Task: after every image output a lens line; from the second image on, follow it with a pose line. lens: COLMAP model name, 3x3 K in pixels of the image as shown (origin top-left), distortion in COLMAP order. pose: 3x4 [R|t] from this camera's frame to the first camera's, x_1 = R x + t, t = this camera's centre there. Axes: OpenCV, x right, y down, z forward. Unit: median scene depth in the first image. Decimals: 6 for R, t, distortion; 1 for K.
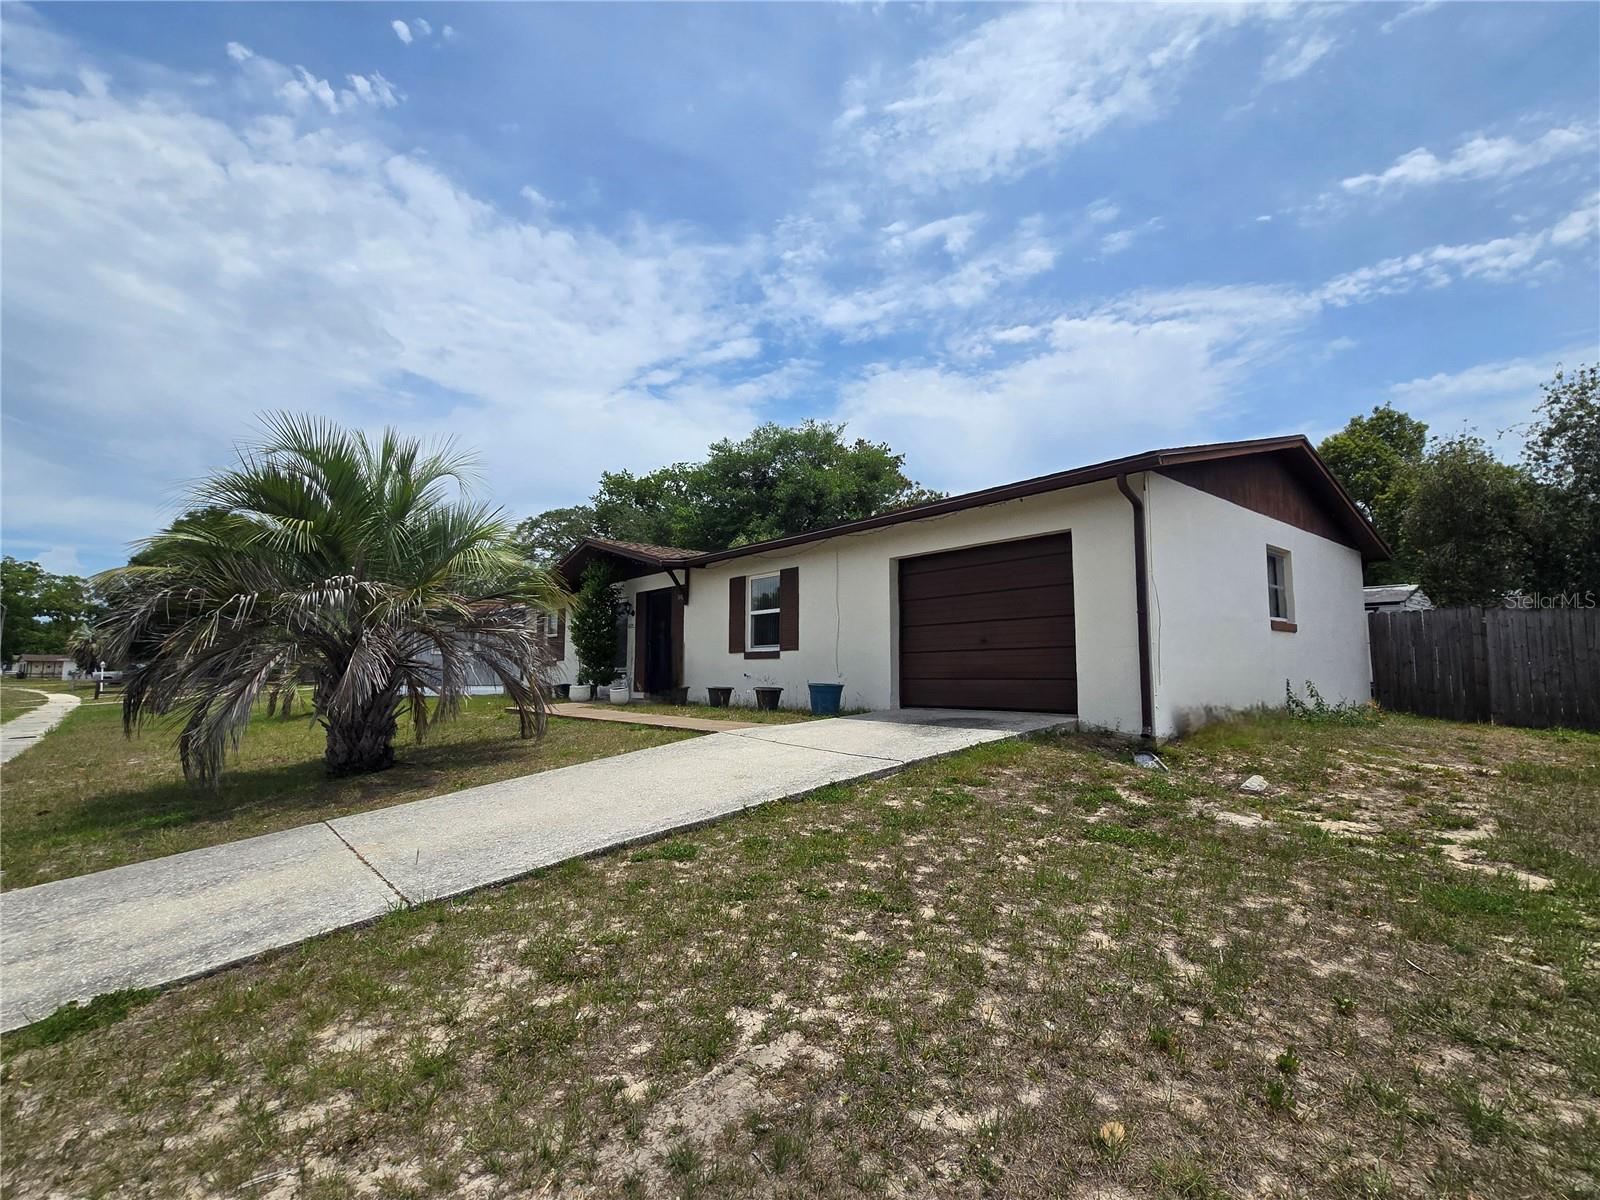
lens RADIAL K [[651.3, 0, 800.8], [0, 651.3, 620.3], [0, 0, 1]] dist [-0.011127, -0.000393]
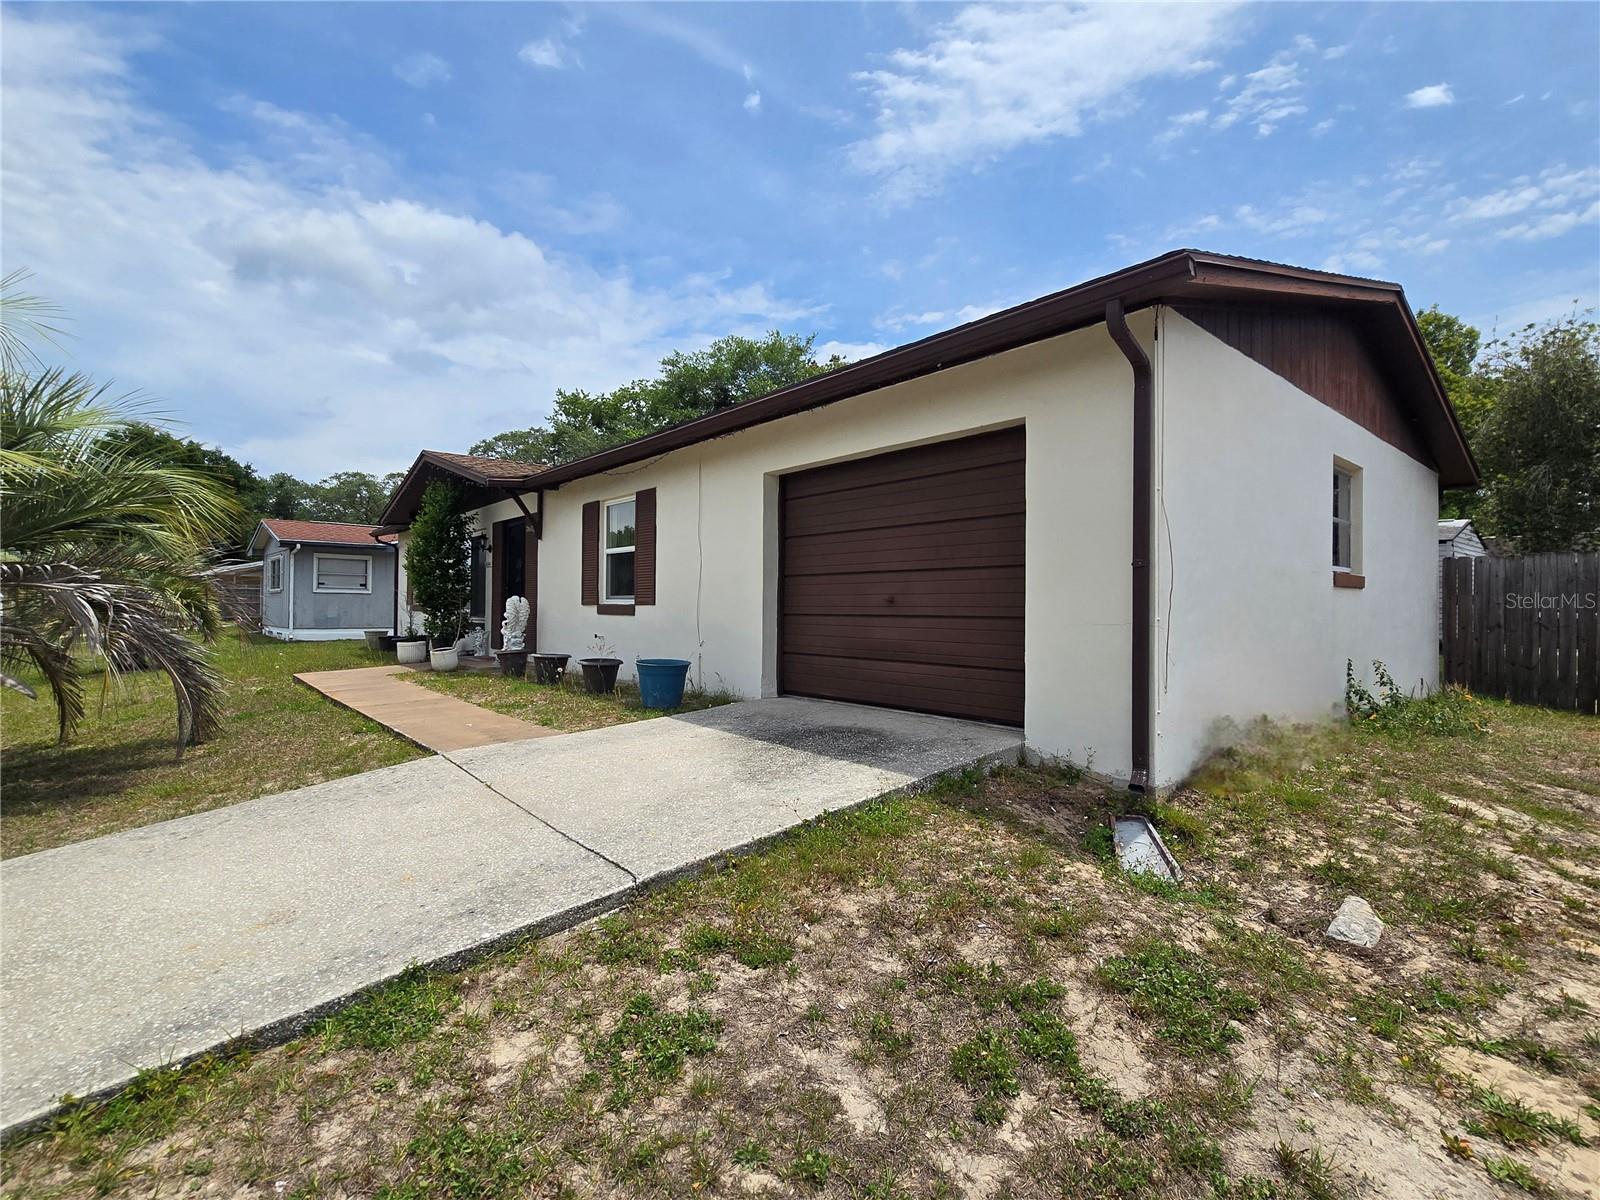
lens RADIAL K [[655.4, 0, 795.3], [0, 655.4, 600.0], [0, 0, 1]] dist [-0.003179, -0.000257]
pose [[0.999918, 0.006408, 0.011118, 0.138116], [-0.007206, 0.997283, 0.073311, -0.013082], [-0.010618, -0.073385, 0.997247, 0.272352]]
